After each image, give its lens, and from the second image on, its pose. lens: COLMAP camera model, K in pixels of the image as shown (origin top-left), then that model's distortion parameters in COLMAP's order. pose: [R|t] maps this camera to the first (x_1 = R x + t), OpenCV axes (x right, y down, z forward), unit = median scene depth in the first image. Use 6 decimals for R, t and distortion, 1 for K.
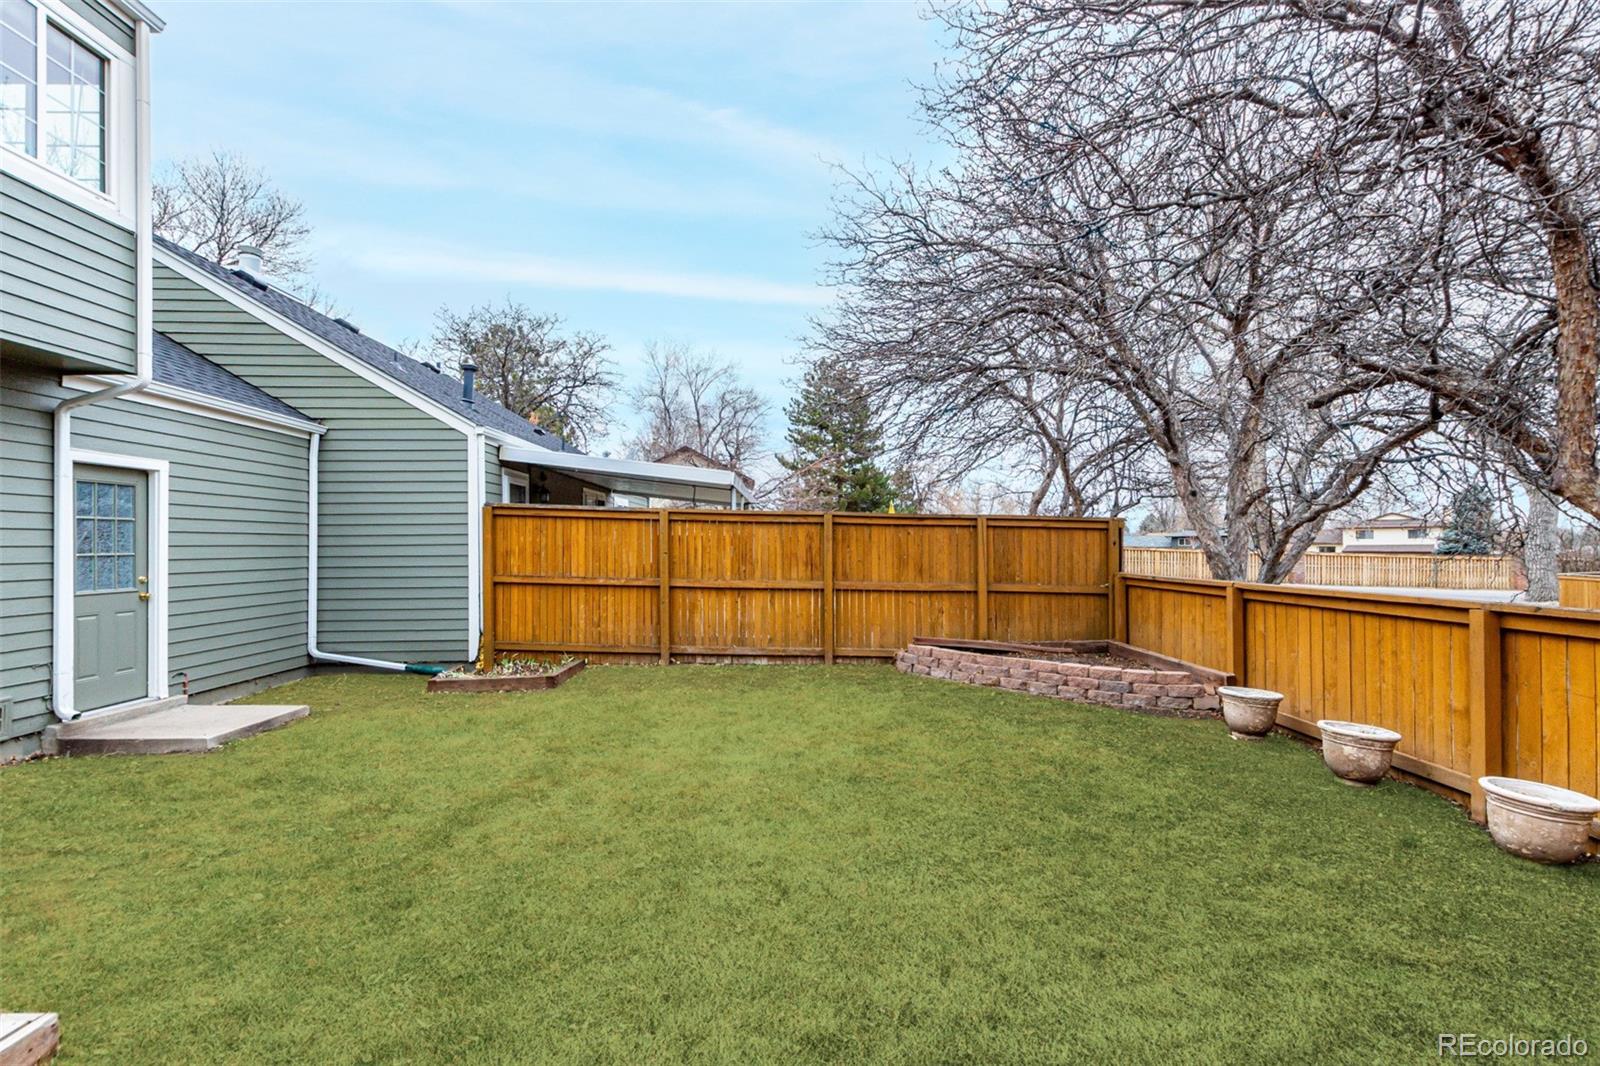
lens RADIAL K [[783.6, 0, 811.8], [0, 783.6, 534.7], [0, 0, 1]] dist [0.004976, -0.006071]
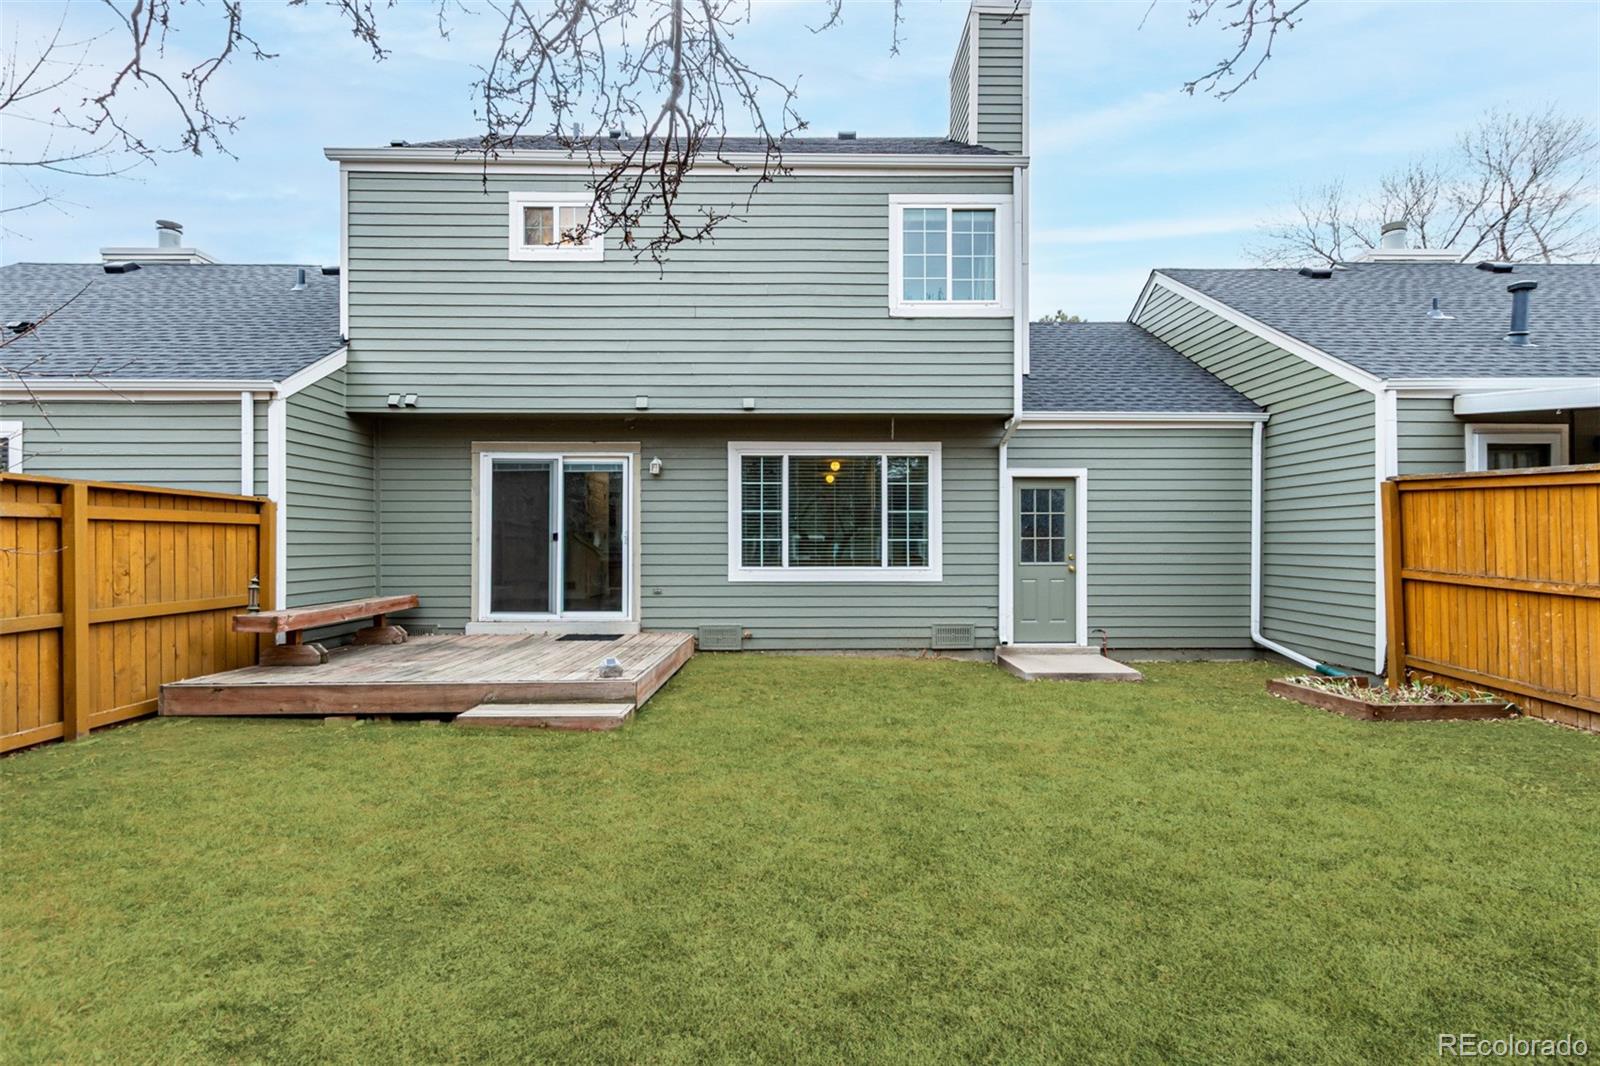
lens RADIAL K [[783.6, 0, 811.8], [0, 783.6, 534.7], [0, 0, 1]] dist [0.004976, -0.006071]
pose [[-0.054440, -0.001646, -0.998516, 0.398172], [0.012701, 0.999917, -0.002341, 0.011942], [0.998436, -0.012809, -0.054415, 0.458488]]
